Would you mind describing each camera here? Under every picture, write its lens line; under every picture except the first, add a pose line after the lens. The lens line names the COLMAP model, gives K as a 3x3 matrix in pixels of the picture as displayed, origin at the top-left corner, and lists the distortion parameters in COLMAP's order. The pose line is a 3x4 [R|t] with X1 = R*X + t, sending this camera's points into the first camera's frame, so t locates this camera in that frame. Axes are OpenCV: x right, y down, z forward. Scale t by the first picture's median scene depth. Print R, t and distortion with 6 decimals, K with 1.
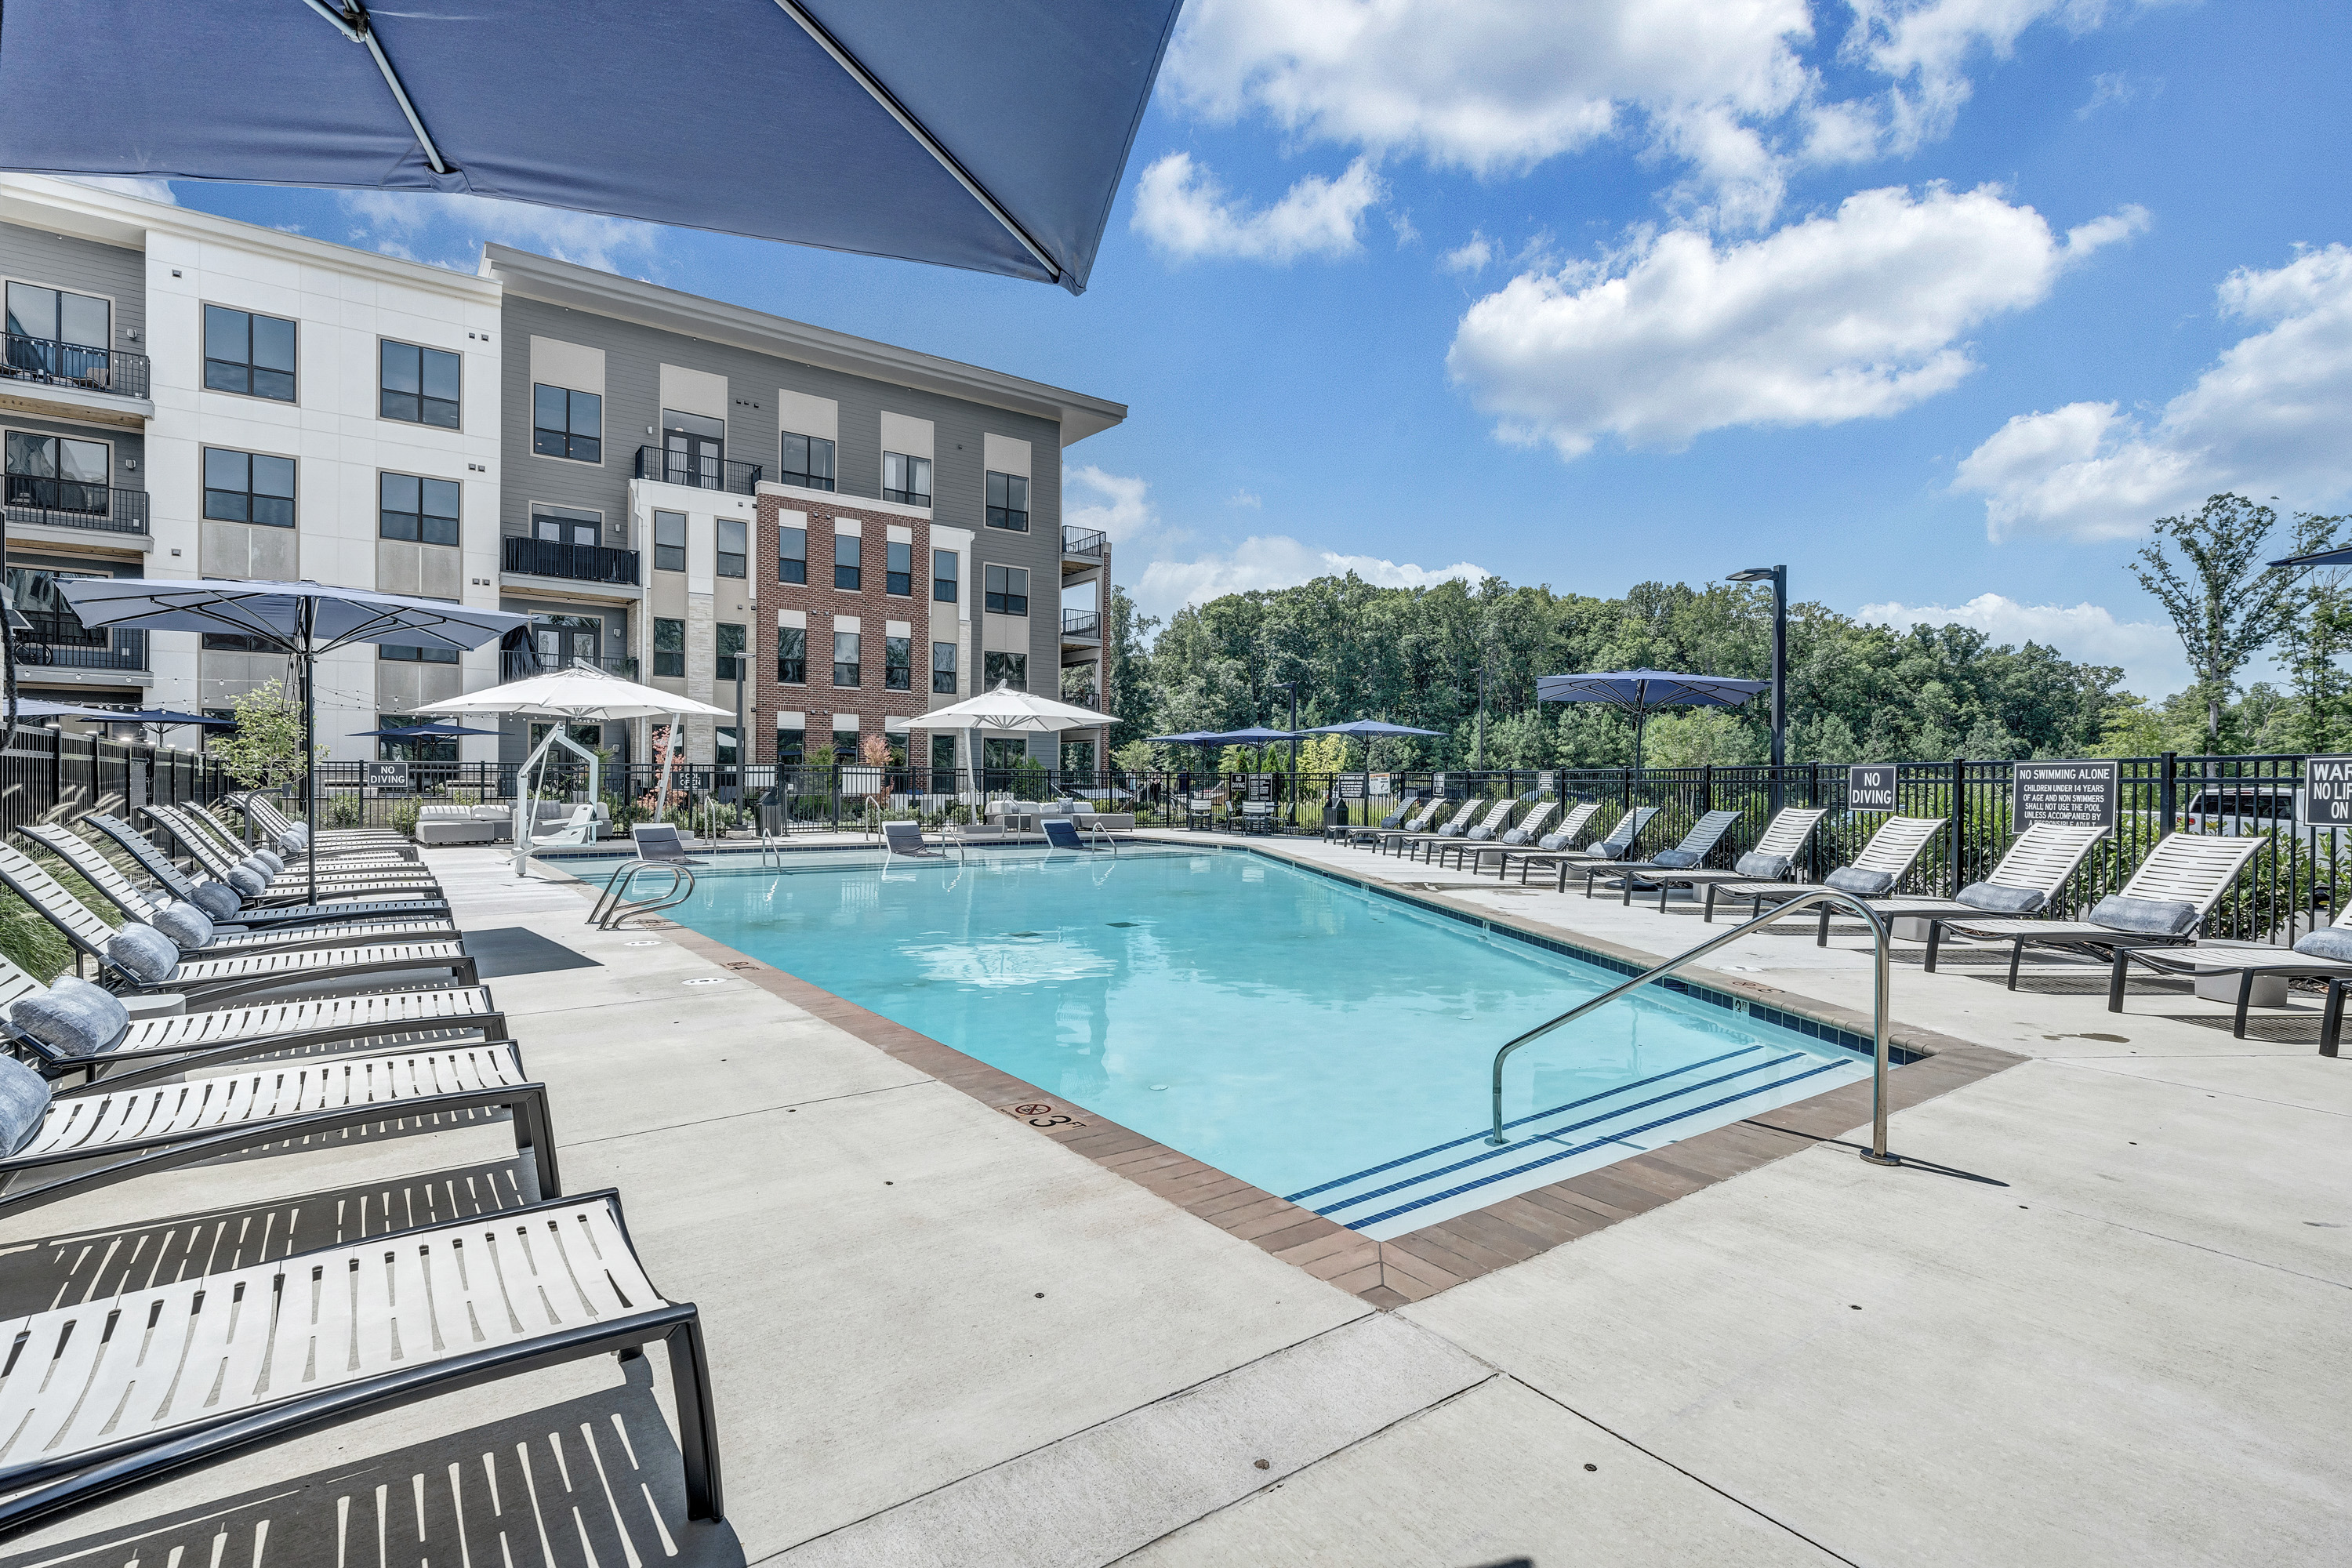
lens RADIAL K [[1114.5, 0, 1176.0], [0, 1114.5, 784.0], [0, 0, 1]] dist [-0.001369, -0.000516]
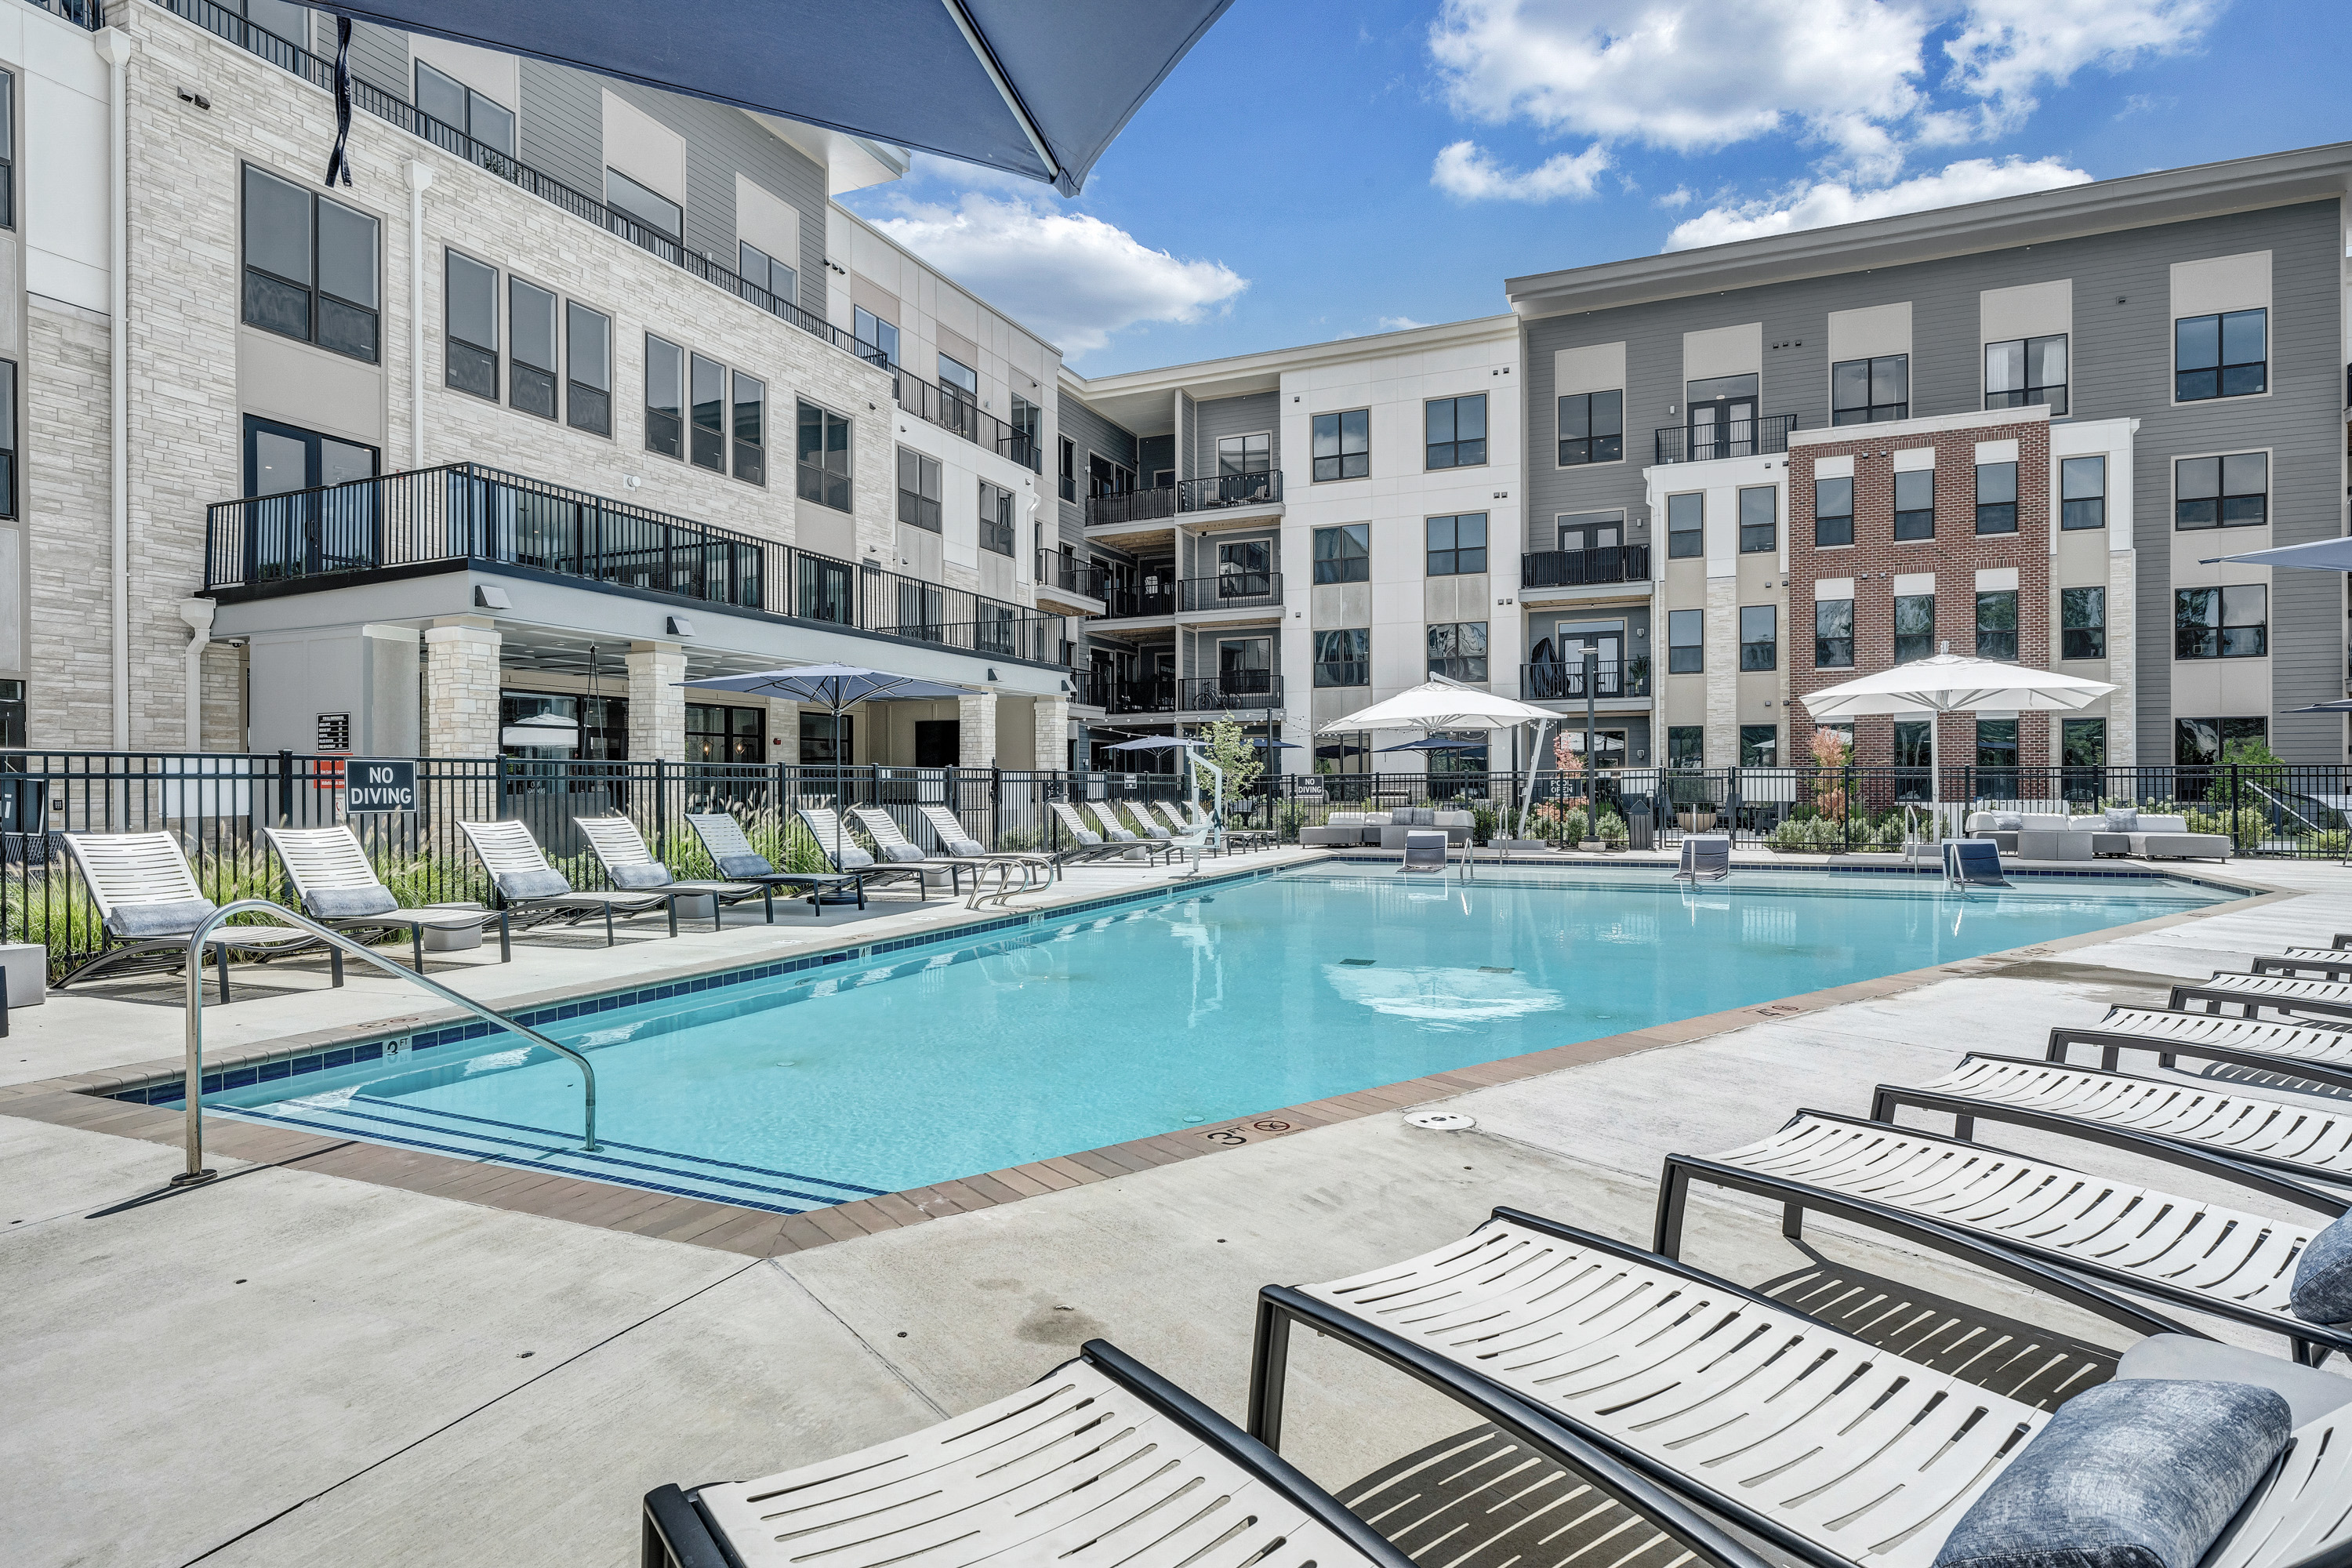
lens RADIAL K [[1217.3, 0, 1176.0], [0, 1217.3, 784.0], [0, 0, 1]] dist [0.002776, 0.000234]
pose [[0.495610, -0.011919, -0.868463, 0.205970], [0.006216, 0.999929, -0.010176, 0.001826], [0.868523, -0.000355, 0.495649, 0.141468]]
